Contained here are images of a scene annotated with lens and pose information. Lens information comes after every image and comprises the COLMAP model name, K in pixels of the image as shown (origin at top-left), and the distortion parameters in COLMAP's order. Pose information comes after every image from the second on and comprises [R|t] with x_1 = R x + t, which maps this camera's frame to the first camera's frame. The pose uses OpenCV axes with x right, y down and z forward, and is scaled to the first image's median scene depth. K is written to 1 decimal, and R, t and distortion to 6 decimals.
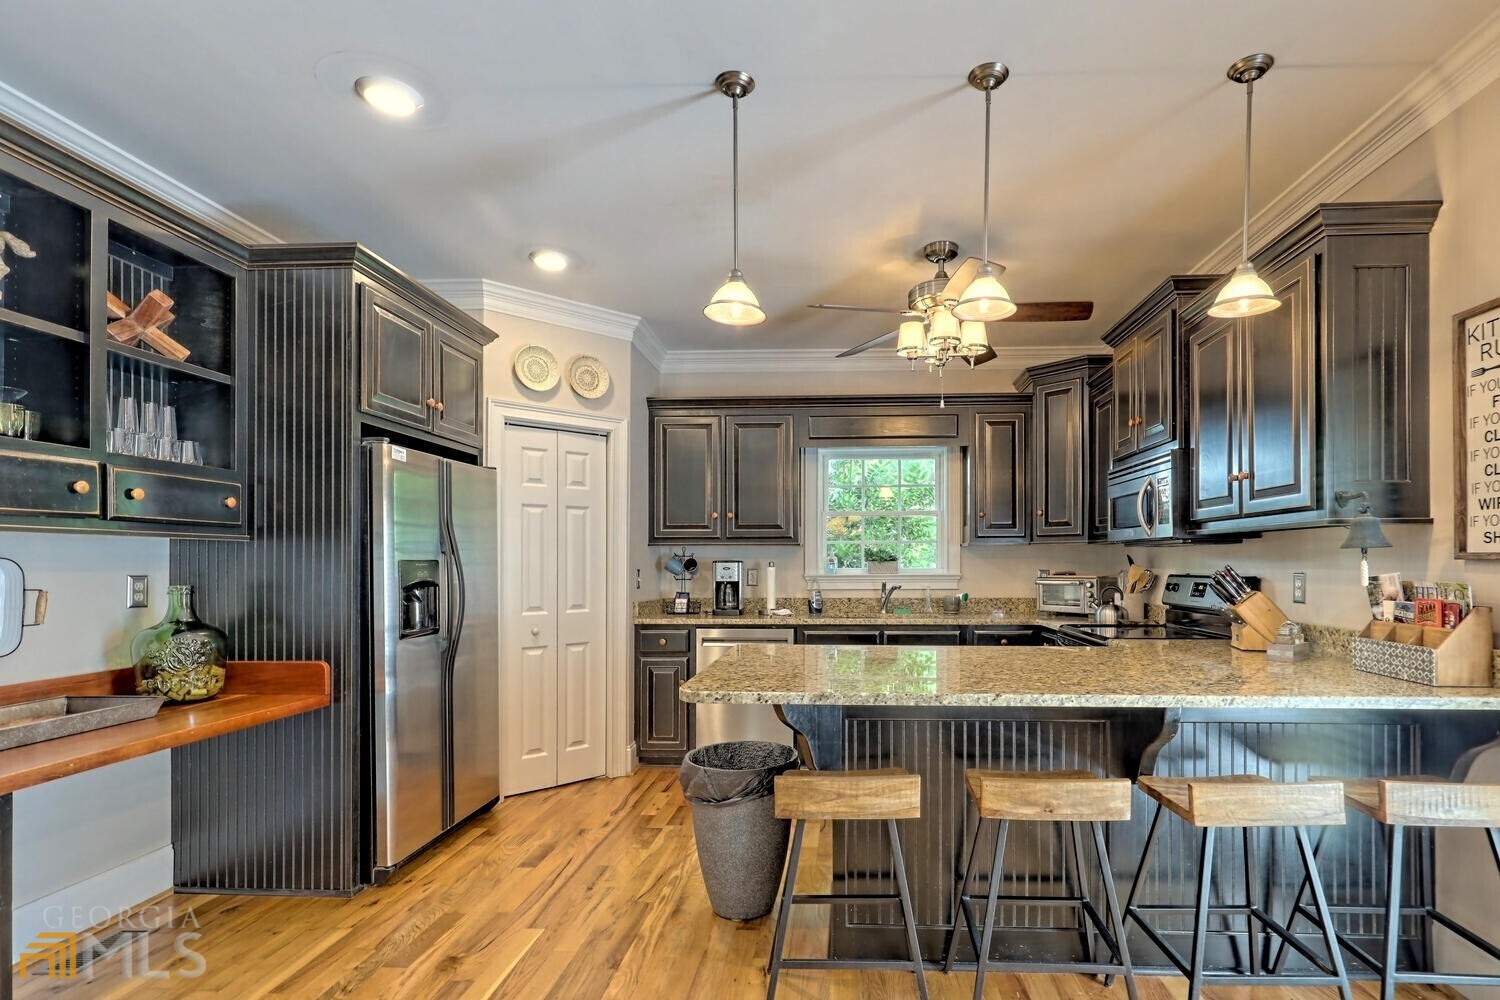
lens RADIAL K [[720.5, 0, 829.5], [0, 720.5, 559.8], [0, 0, 1]] dist [-0.001513, -0.000158]
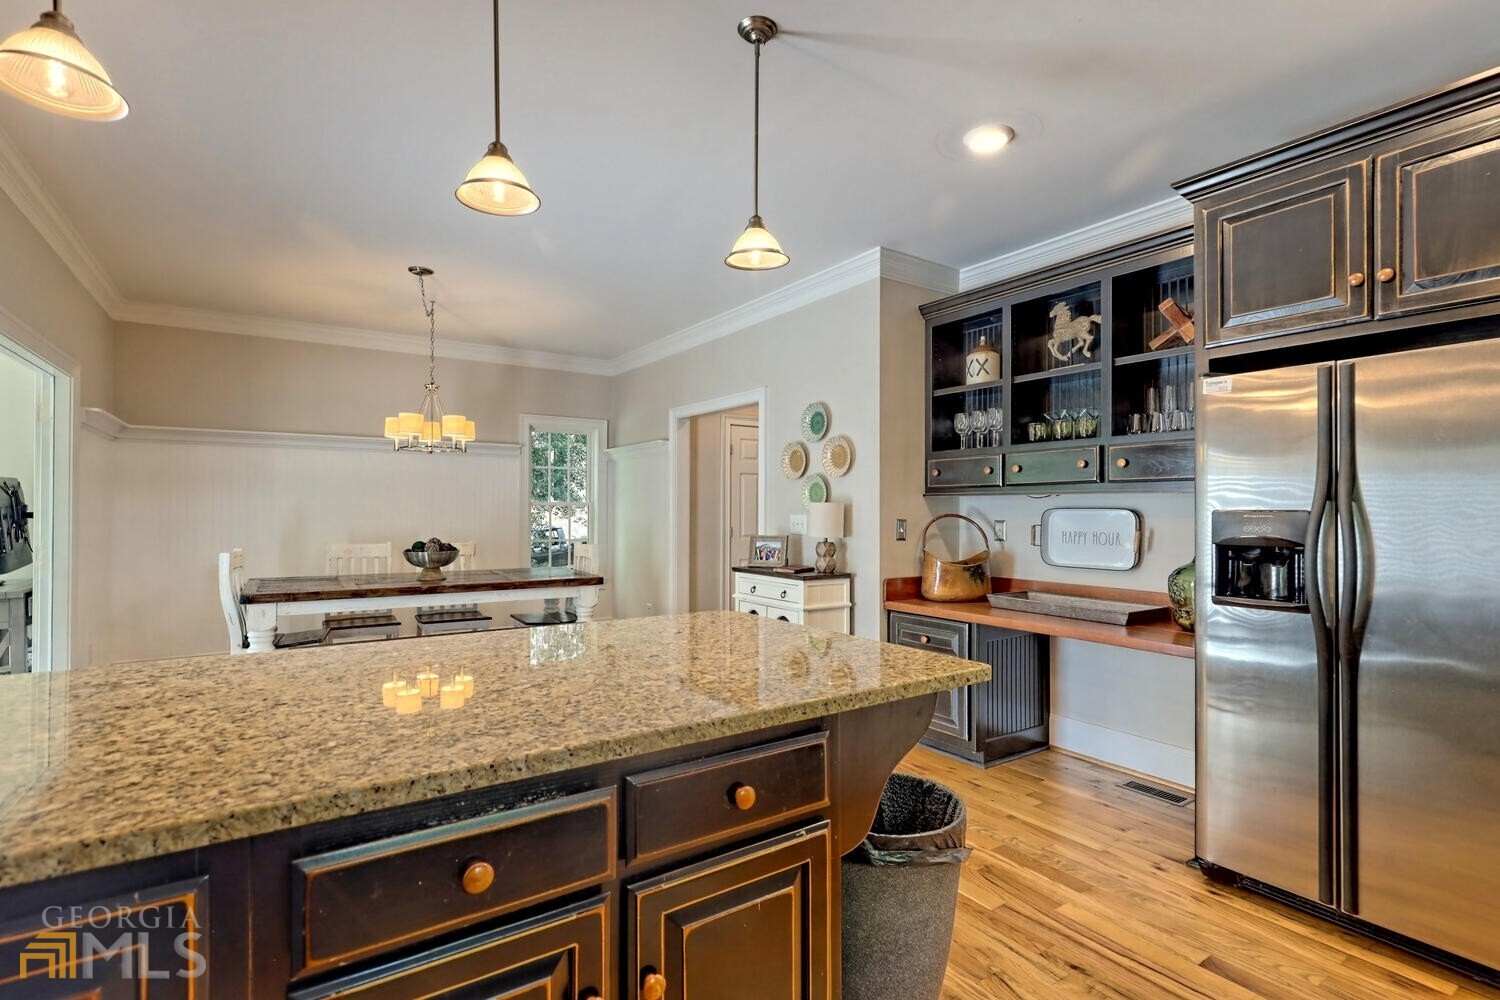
lens RADIAL K [[699.0, 0, 751.7], [0, 699.0, 497.4], [0, 0, 1]] dist [0.004069, -0.001001]
pose [[-0.805136, -0.012497, -0.592959, 0.249442], [-0.002981, 0.999851, -0.017024, 0.001265], [0.593083, -0.011939, -0.805053, 0.988969]]
